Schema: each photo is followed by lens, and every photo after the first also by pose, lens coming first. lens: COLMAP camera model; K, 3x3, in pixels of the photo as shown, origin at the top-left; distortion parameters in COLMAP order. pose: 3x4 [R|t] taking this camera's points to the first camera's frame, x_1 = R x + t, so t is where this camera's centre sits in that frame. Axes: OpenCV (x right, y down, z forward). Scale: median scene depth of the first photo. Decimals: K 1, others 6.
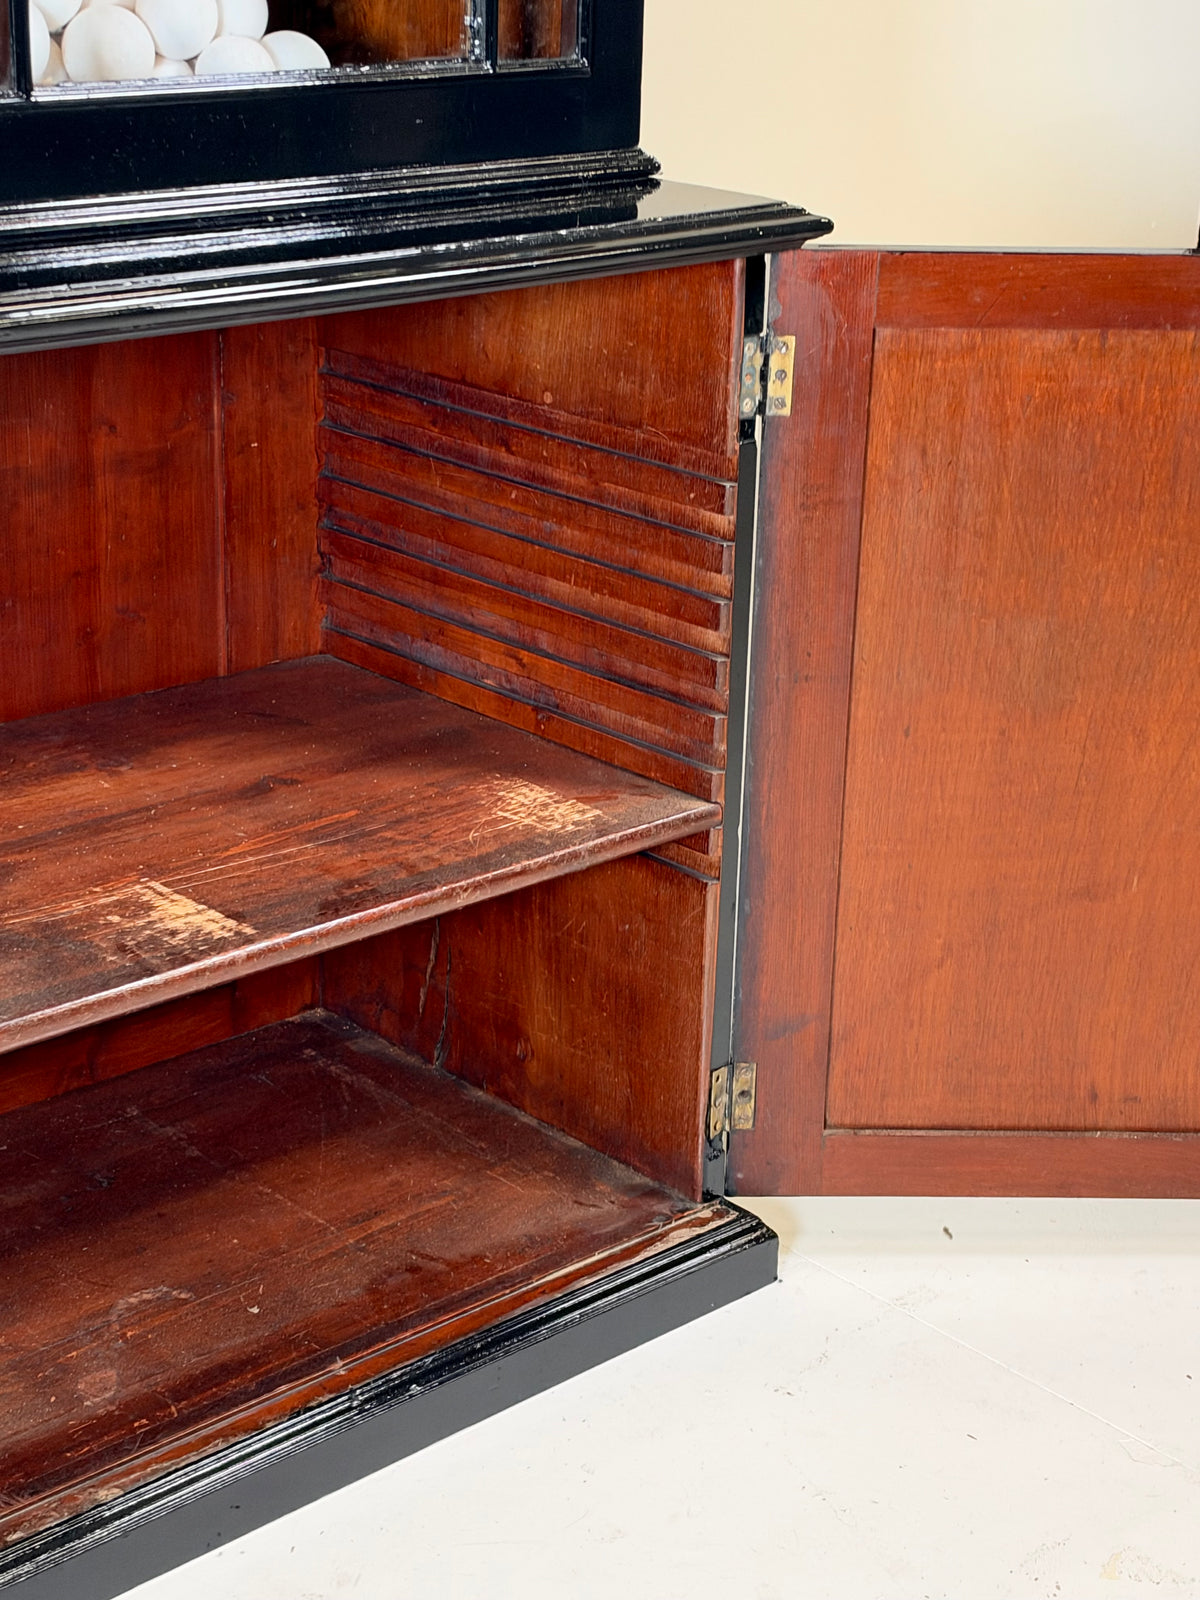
lens RADIAL K [[2851.6, 0, 608.5], [0, 2851.6, 800.4], [0, 0, 1]] dist [0.223059, -0.363034]
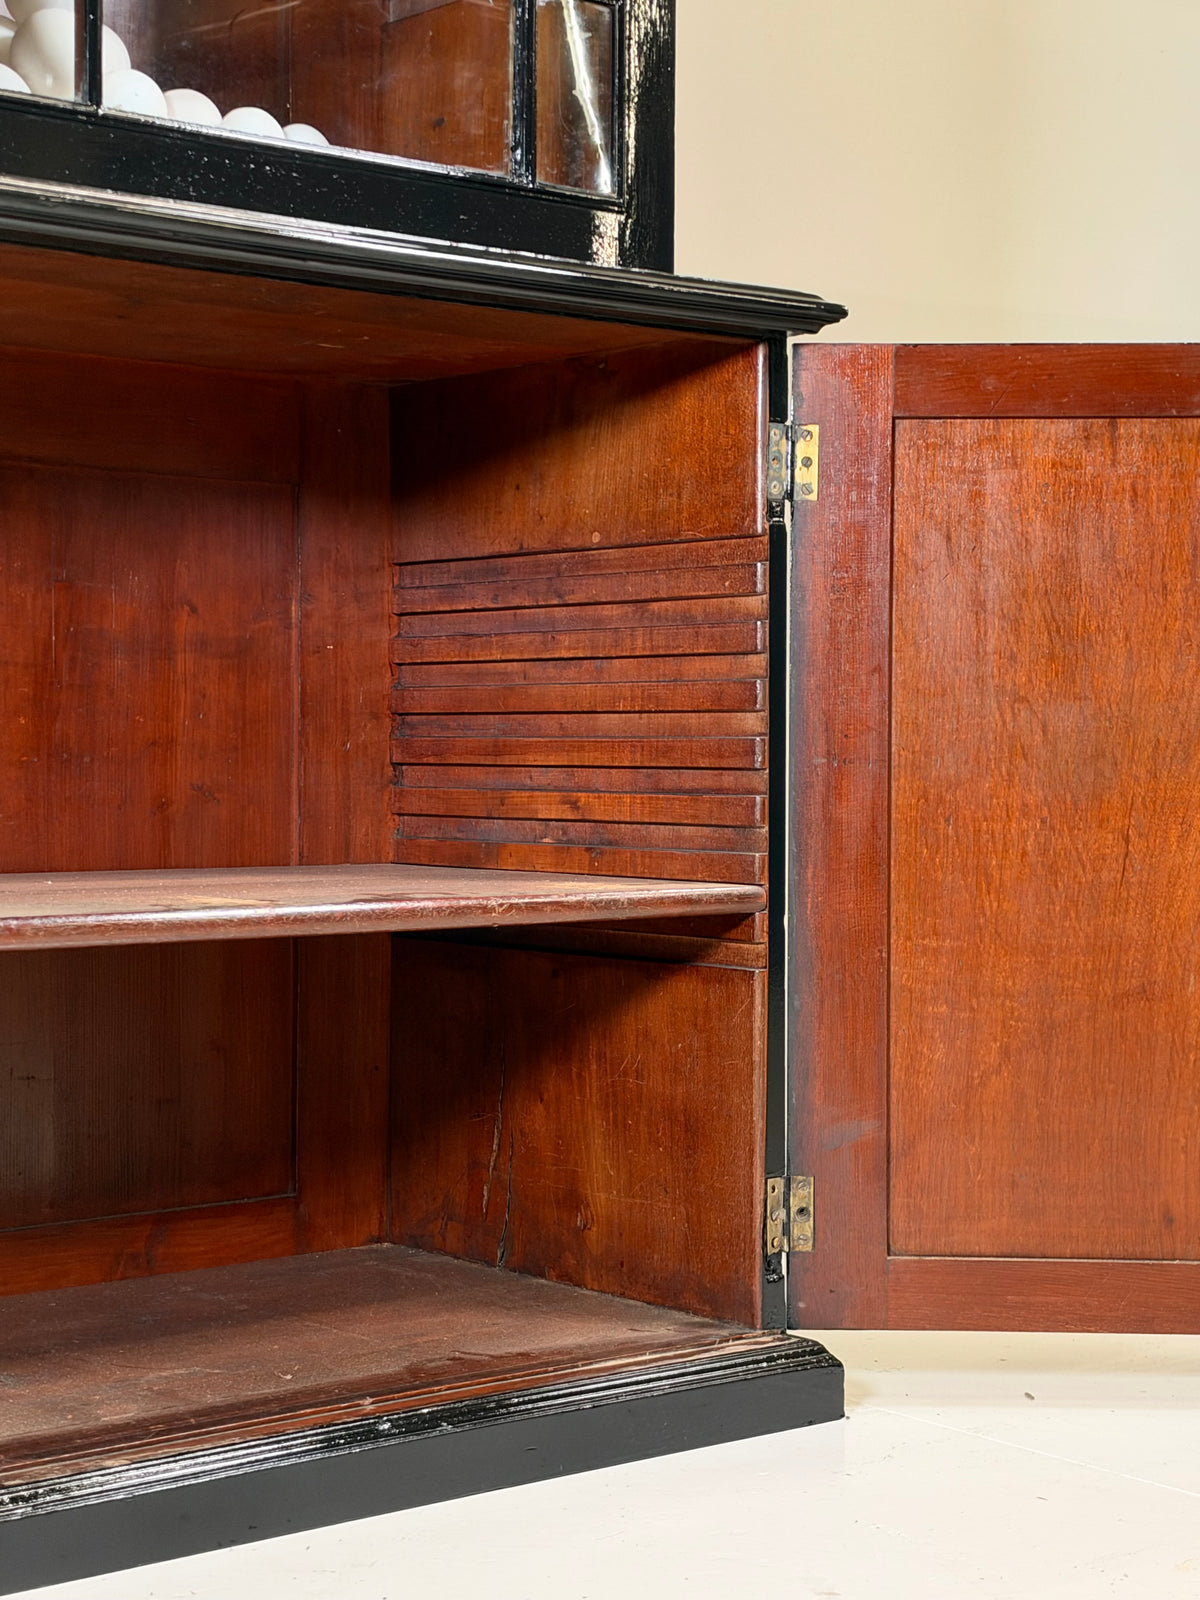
lens RADIAL K [[2851.6, 0, 608.5], [0, 2851.6, 800.4], [0, 0, 1]] dist [0.223059, -0.363034]
pose [[0.997800, -0.023162, -0.062112, 0.045466], [0.002196, 0.948006, -0.318245, 0.279802], [0.066253, 0.317409, 0.945971, 0.030770]]
